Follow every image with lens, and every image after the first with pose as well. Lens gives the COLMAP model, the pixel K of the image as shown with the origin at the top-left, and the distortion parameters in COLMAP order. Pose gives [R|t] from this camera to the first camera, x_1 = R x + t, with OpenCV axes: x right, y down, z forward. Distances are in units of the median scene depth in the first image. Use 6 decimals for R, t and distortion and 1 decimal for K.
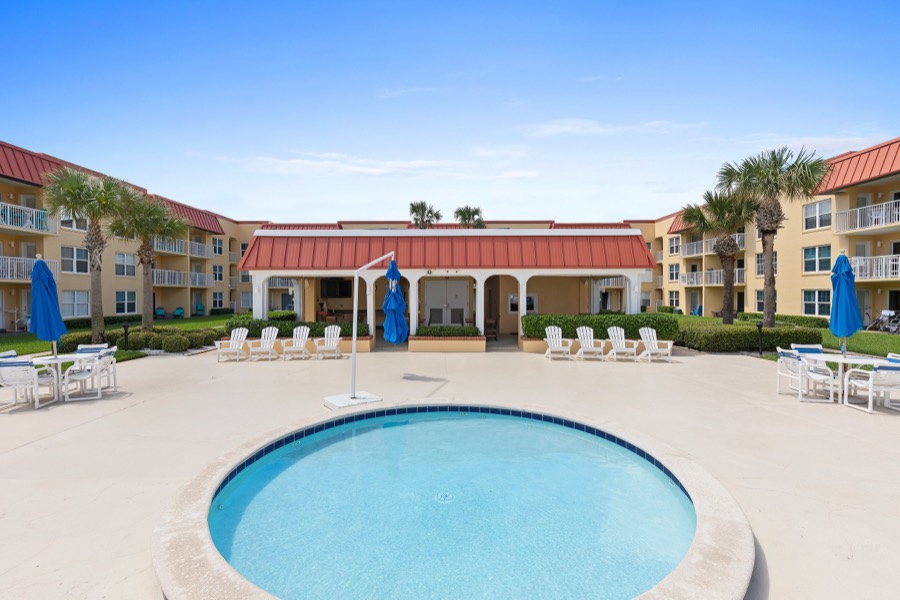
lens RADIAL K [[416.9, 0, 448.9], [0, 416.9, 298.1], [0, 0, 1]] dist [0.004301, -0.002693]
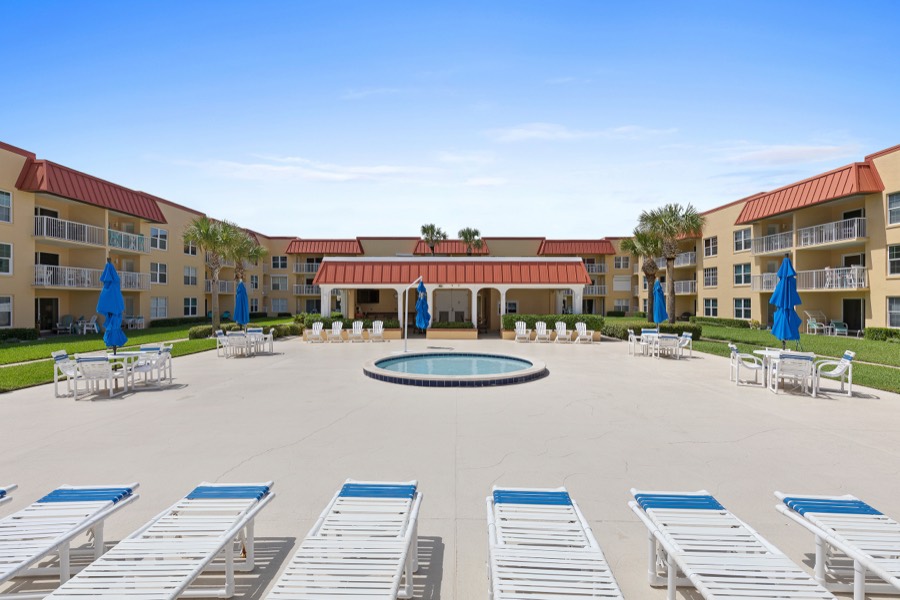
lens RADIAL K [[416.9, 0, 446.8], [0, 416.9, 301.1], [0, 0, 1]] dist [0.004301, -0.002693]
pose [[0.999867, 0.003077, -0.015988, 0.000237], [-0.003225, 0.999952, -0.009239, 0.003729], [0.015959, 0.009290, 0.999829, -0.313317]]
